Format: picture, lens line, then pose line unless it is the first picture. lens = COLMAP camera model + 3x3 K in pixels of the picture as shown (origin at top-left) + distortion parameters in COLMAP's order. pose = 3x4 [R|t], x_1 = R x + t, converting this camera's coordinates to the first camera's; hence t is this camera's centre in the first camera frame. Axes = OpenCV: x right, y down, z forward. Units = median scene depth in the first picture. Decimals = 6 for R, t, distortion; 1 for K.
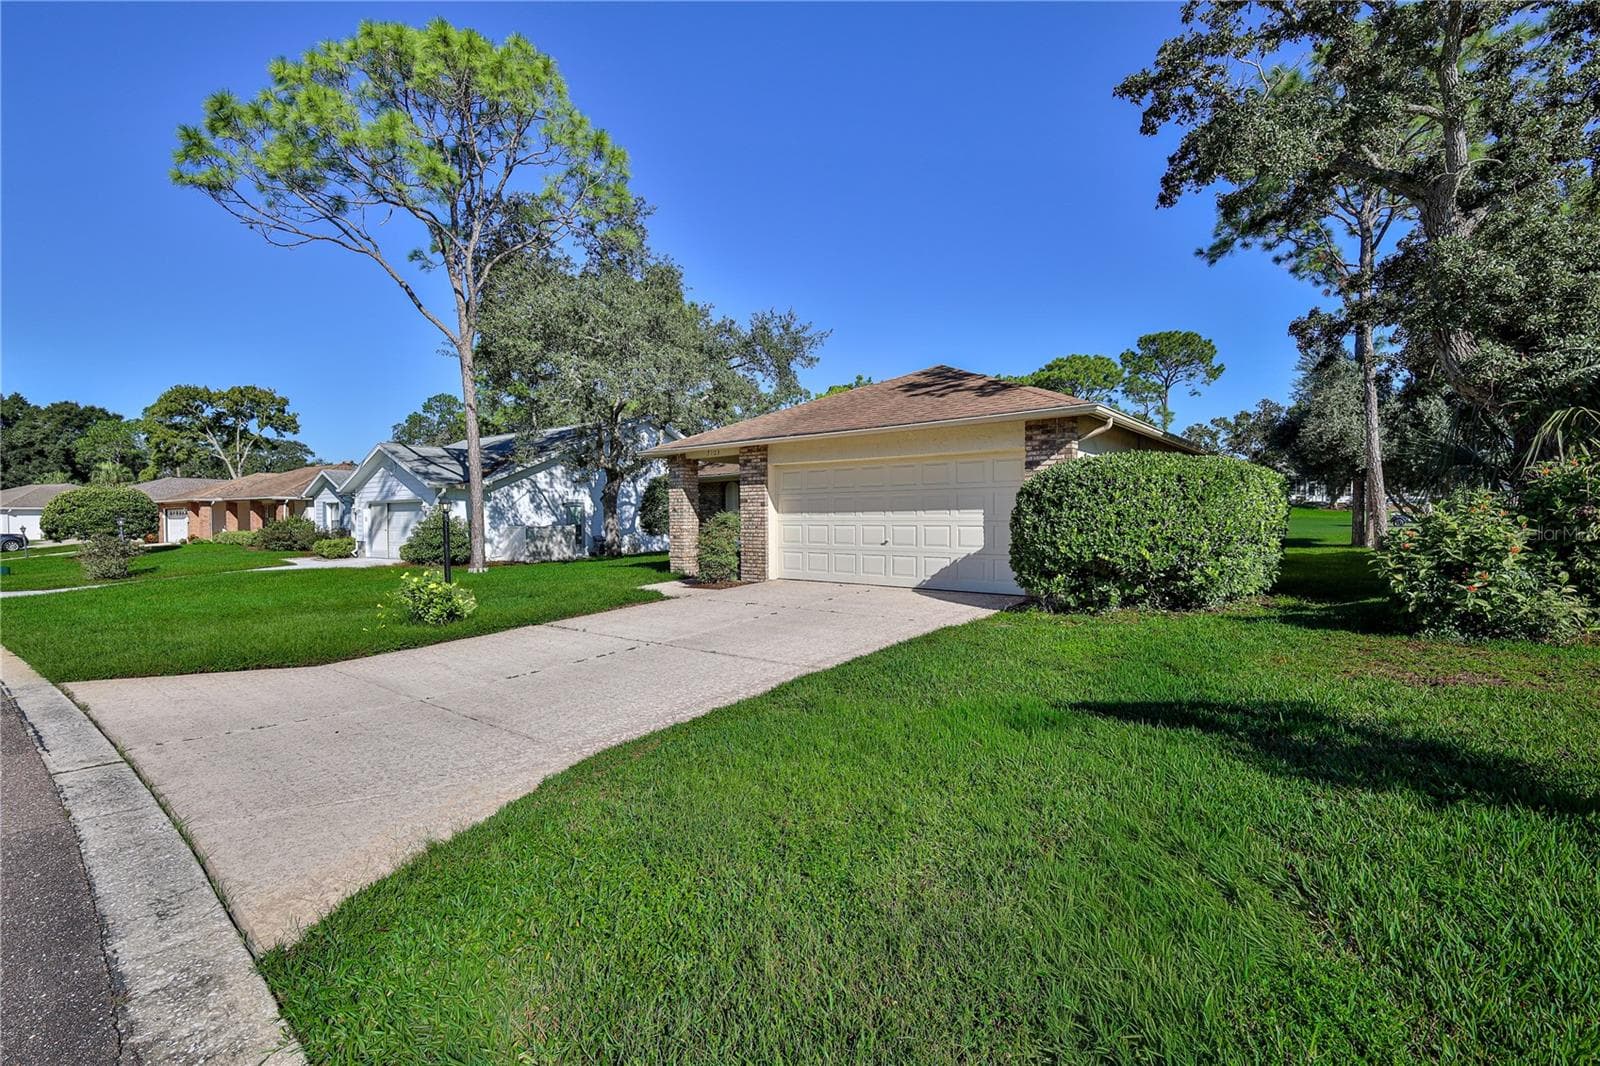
lens RADIAL K [[700.0, 0, 798.2], [0, 700.0, 525.0], [0, 0, 1]] dist [0.004736, -0.000577]
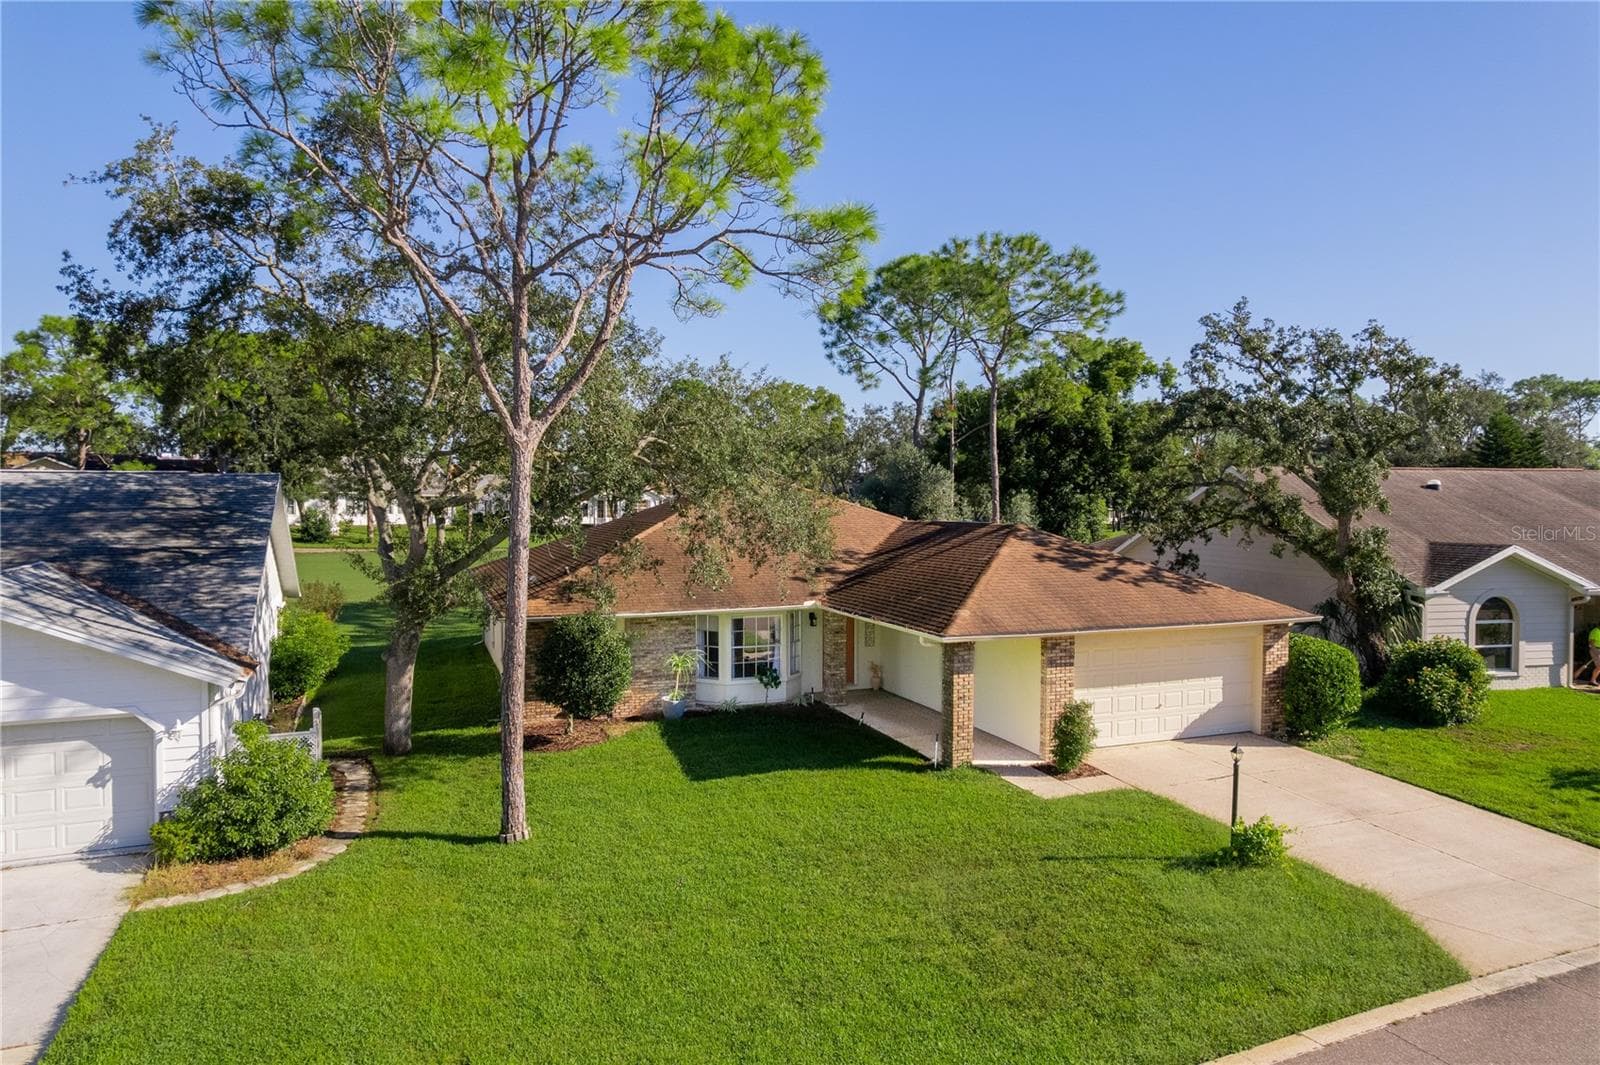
lens RADIAL K [[1028.7, 0, 803.7], [0, 1028.7, 518.2], [0, 0, 1]] dist [-0.054053, 0.043120]
pose [[0.498807, -0.011621, 0.866635, -1.591890], [0.004848, 0.999932, 0.010618, -0.300093], [-0.866700, -0.001095, 0.498829, 0.574740]]
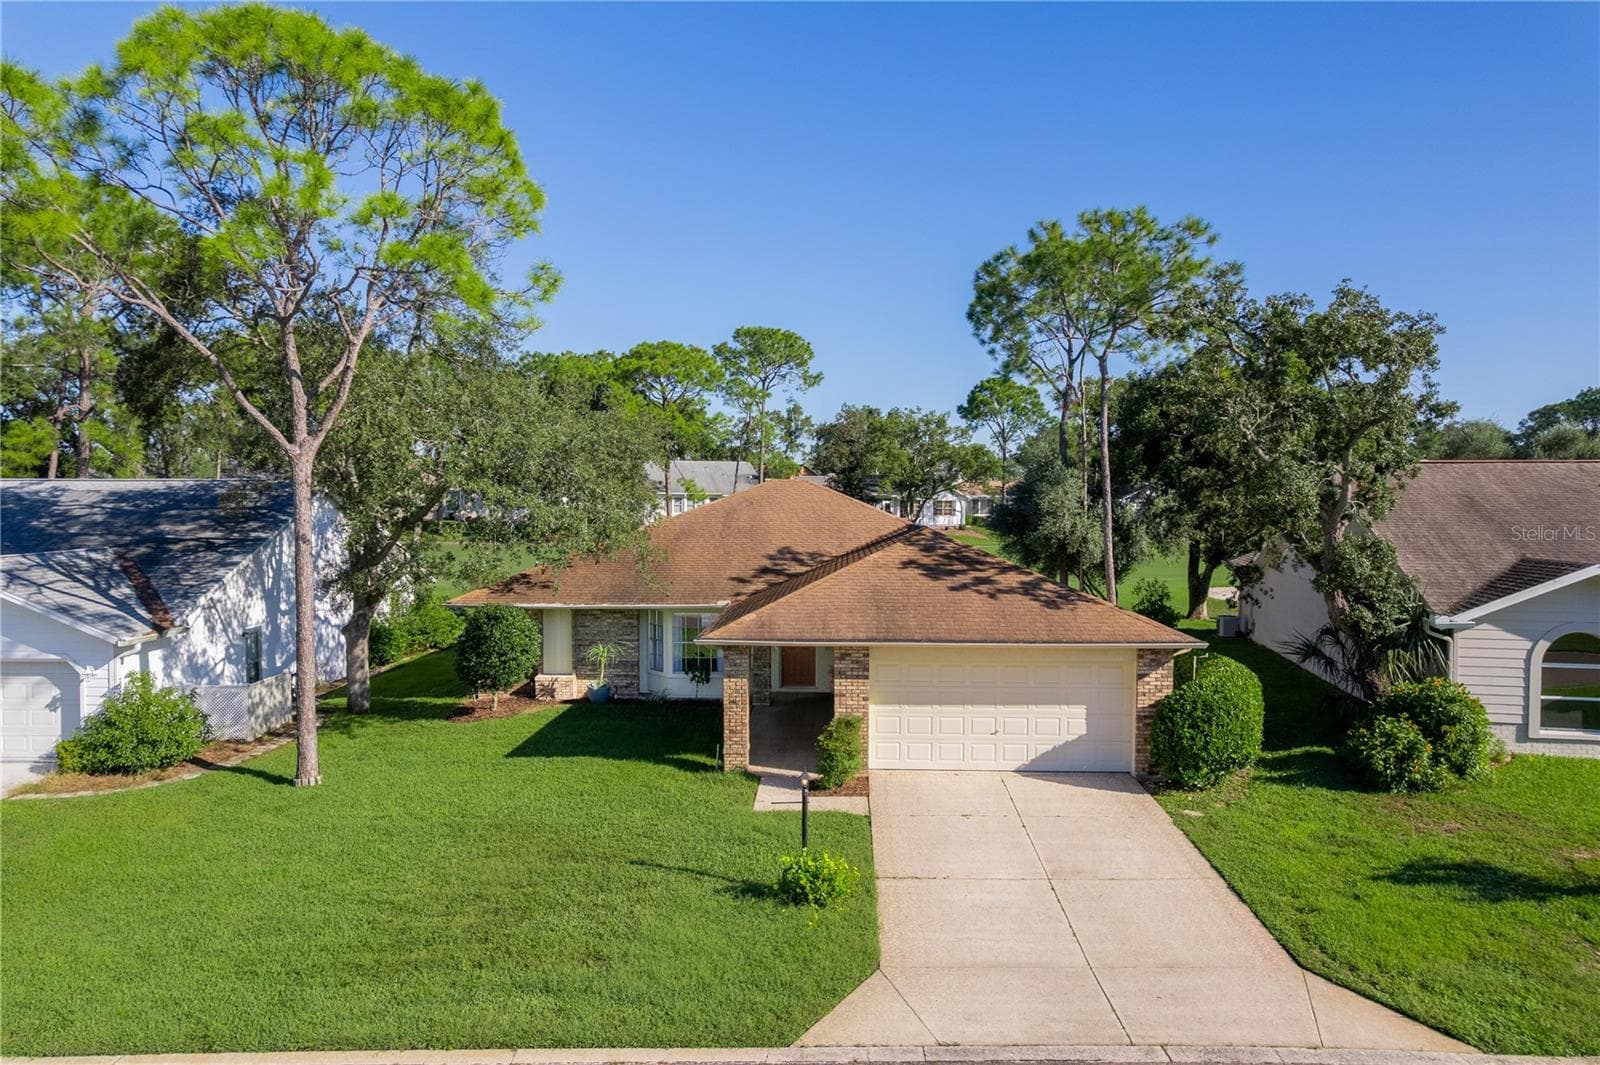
lens RADIAL K [[1028.7, 0, 796.6], [0, 1028.7, 524.1], [0, 0, 1]] dist [-0.054053, 0.043120]
pose [[0.802447, -0.009897, 0.596641, -1.003416], [0.000489, 0.999873, 0.015927, -0.302857], [-0.596723, -0.012489, 0.802350, -0.117386]]
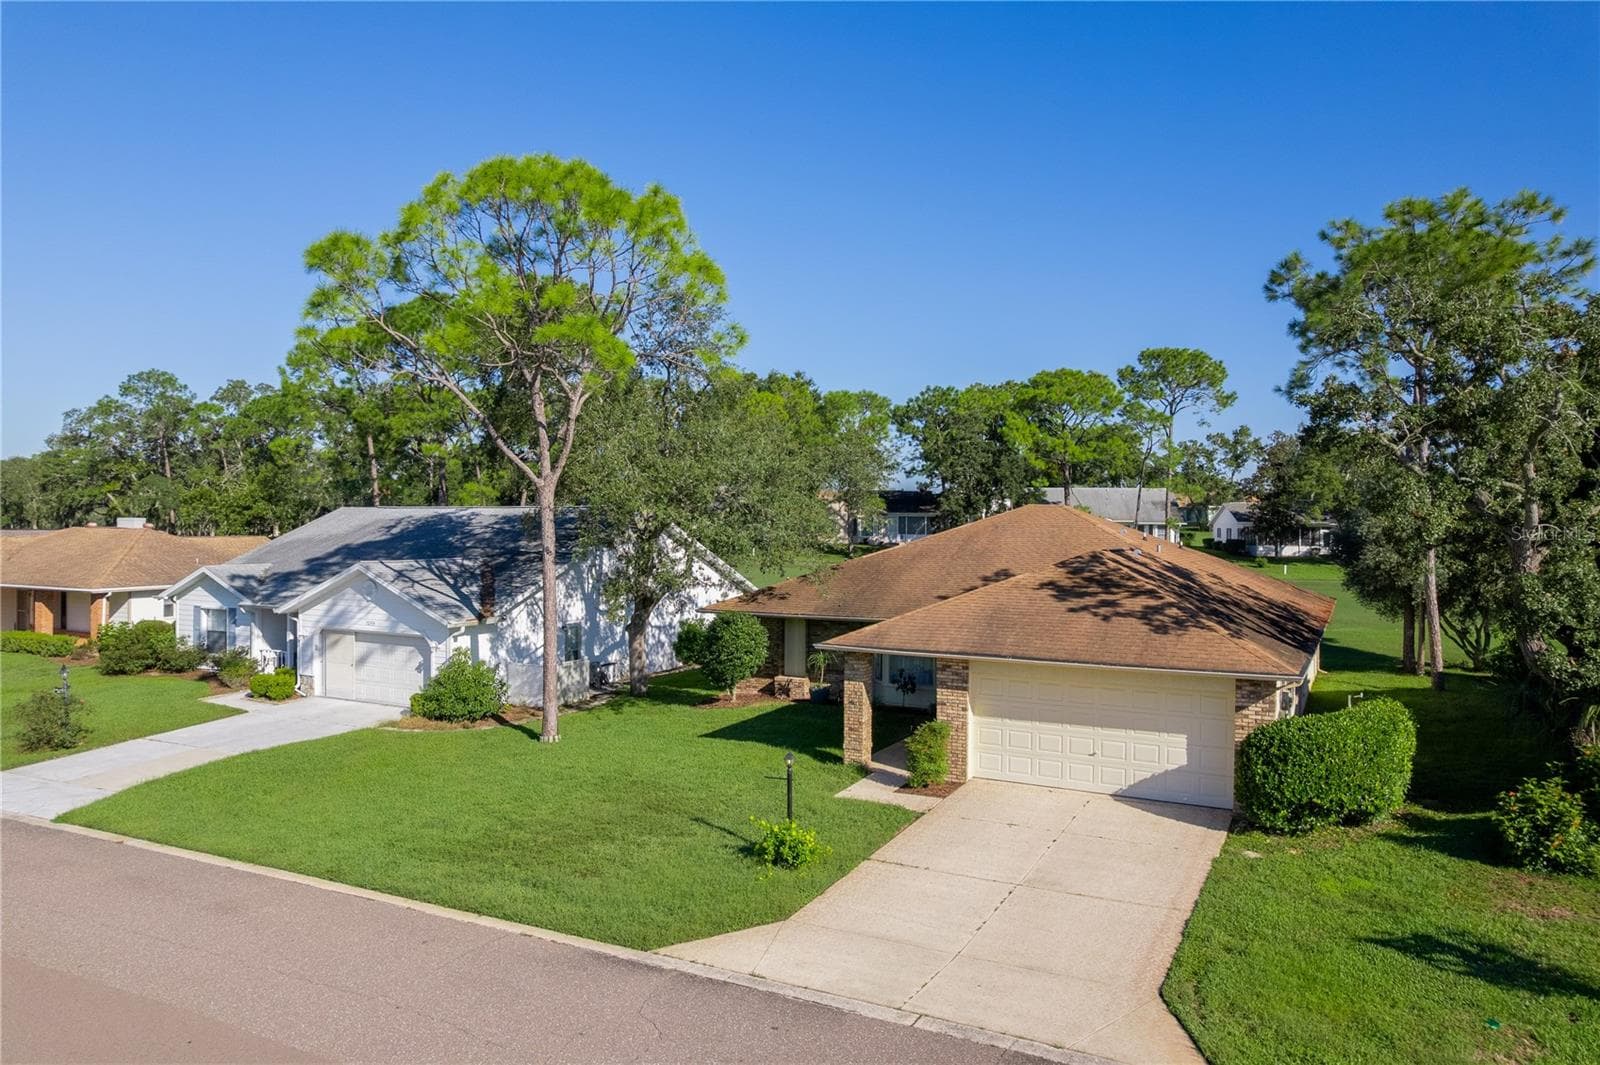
lens RADIAL K [[1028.7, 0, 797.1], [0, 1028.7, 524.5], [0, 0, 1]] dist [-0.054053, 0.043120]
pose [[0.984963, 0.009202, 0.172521, -0.570799], [-0.007651, 0.999924, -0.009656, -0.292667], [-0.172596, 0.008191, 0.984959, -0.492405]]
